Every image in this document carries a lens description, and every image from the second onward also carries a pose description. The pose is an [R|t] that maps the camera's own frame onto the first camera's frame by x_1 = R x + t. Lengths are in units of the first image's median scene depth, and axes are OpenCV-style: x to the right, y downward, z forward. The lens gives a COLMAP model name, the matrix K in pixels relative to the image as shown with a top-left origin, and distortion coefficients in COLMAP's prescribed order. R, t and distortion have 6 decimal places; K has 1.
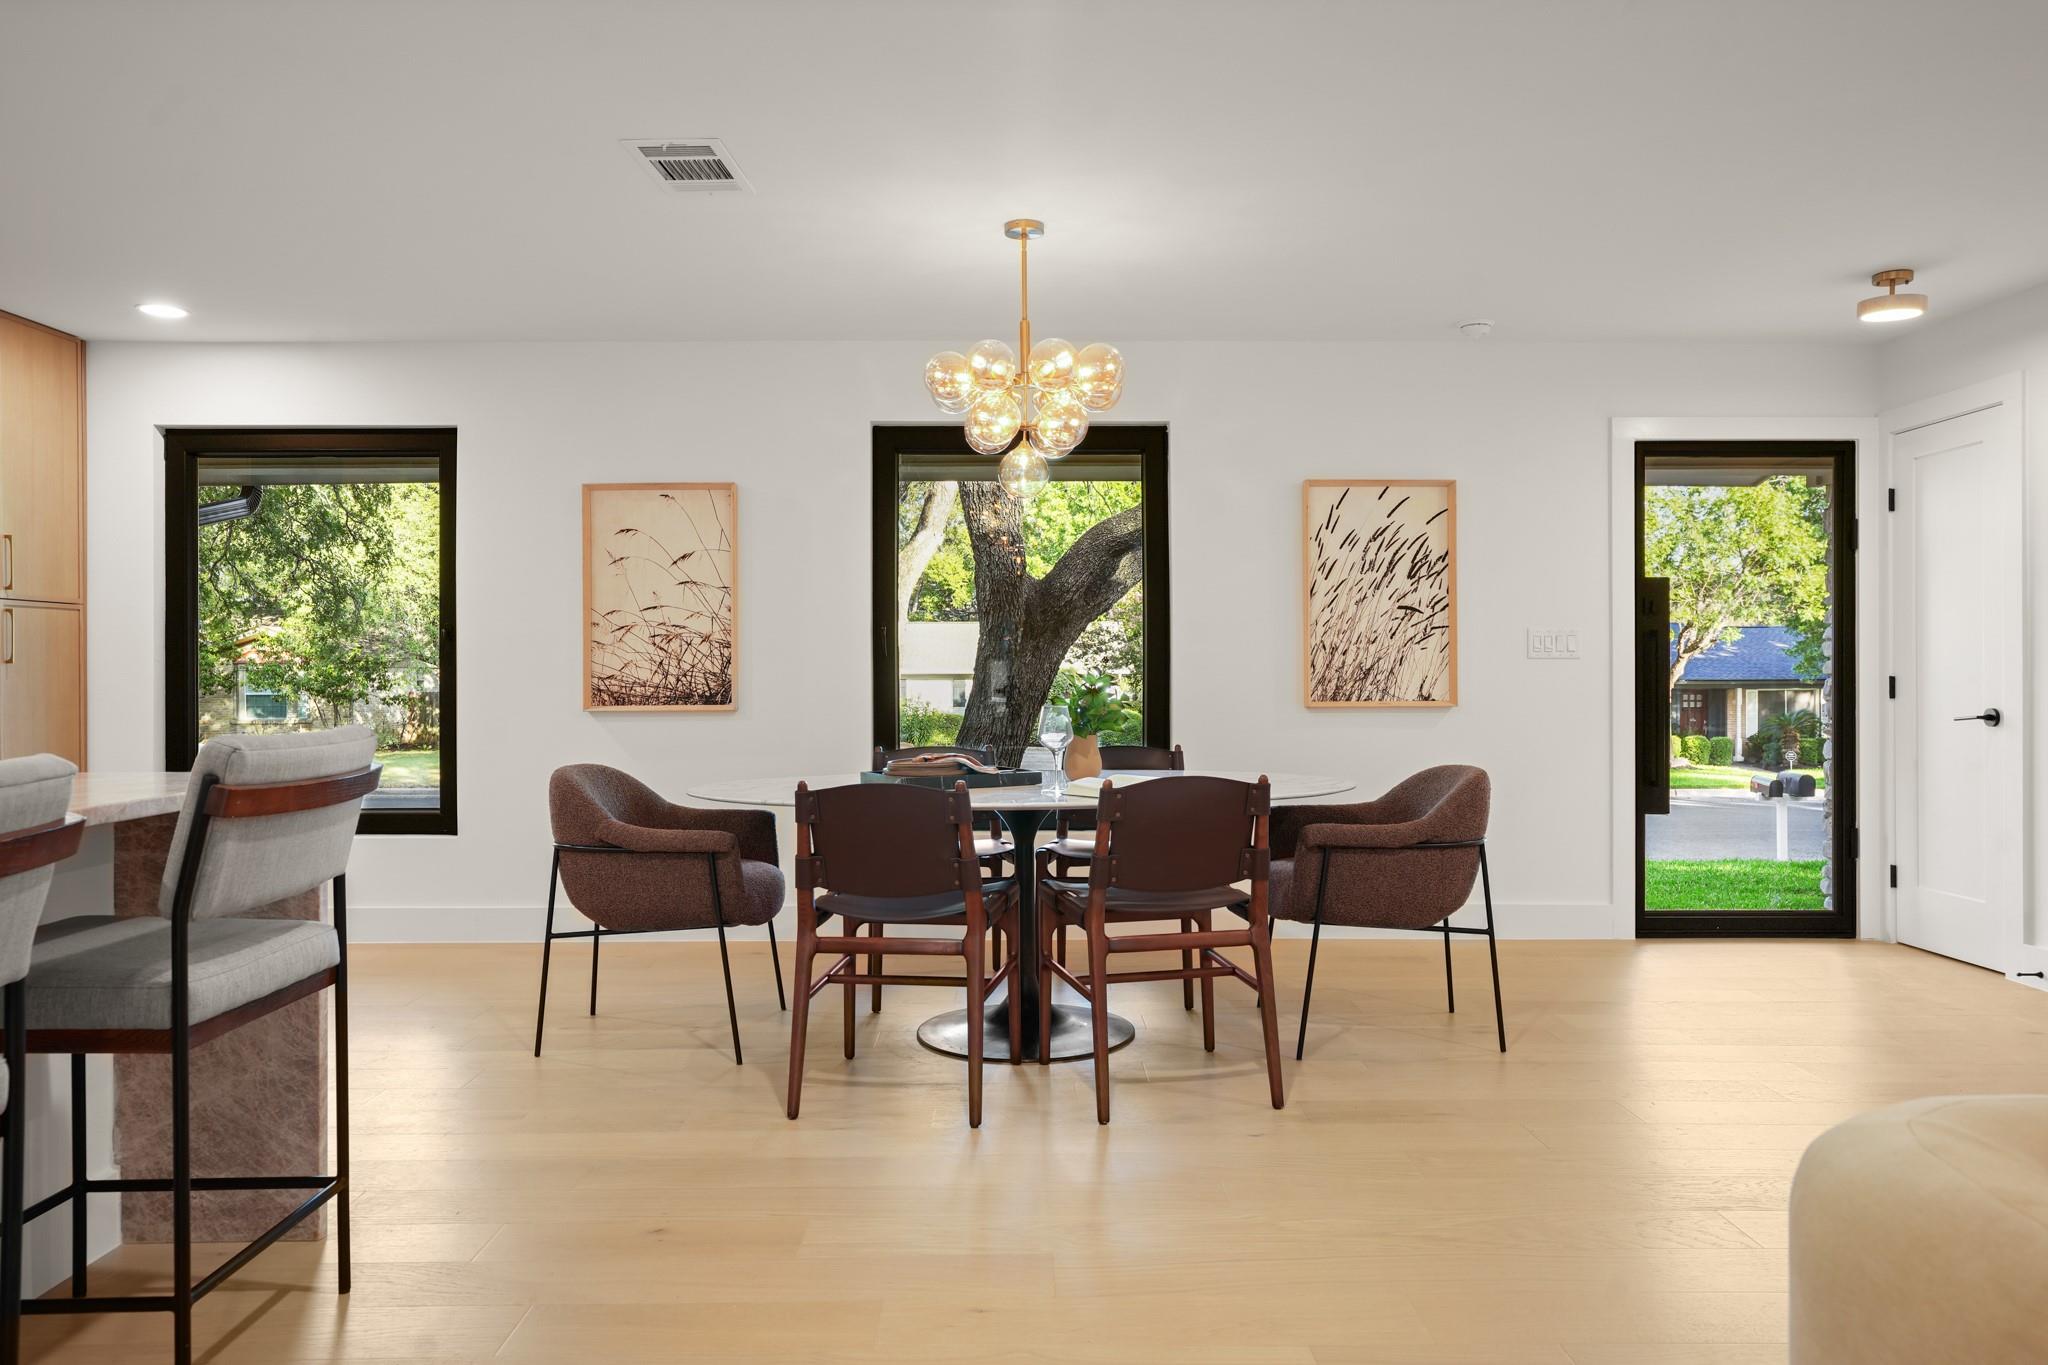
lens RADIAL K [[1379.4, 0, 1023.6], [0, 1379.4, 651.1], [0, 0, 1]] dist [-0.006924, -0.000072]
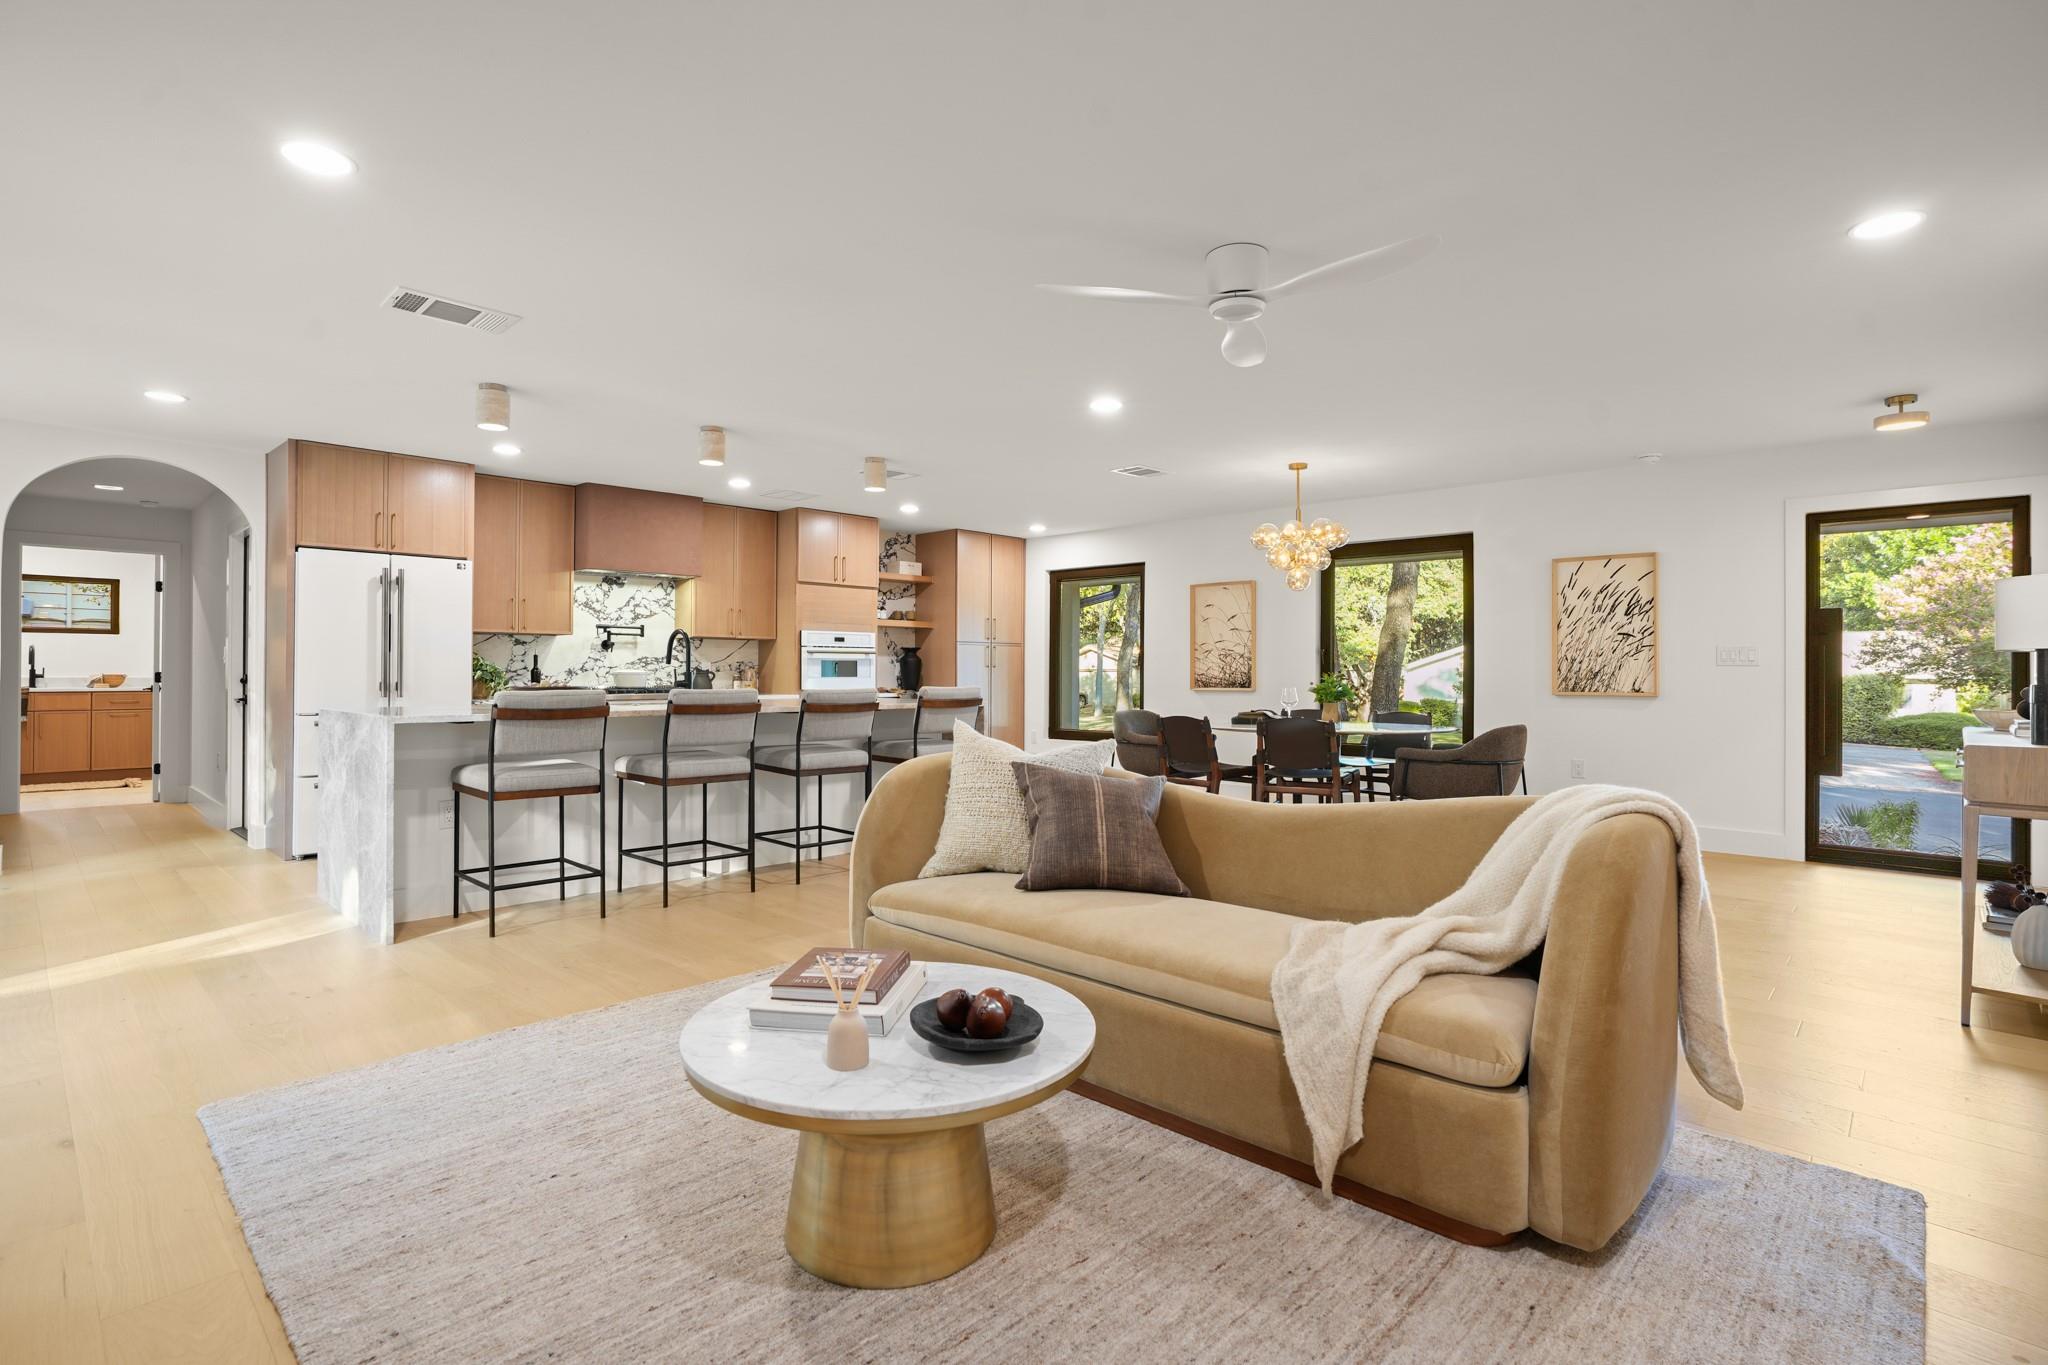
lens RADIAL K [[1016.5, 0, 1063.2], [0, 1016.5, 646.5], [0, 0, 1]] dist [-0.026012, 0.003267]
pose [[0.735534, -0.012242, -0.677378, 0.595360], [0.004334, 0.999901, -0.013364, -0.004212], [0.677474, 0.006894, 0.735514, -0.301539]]
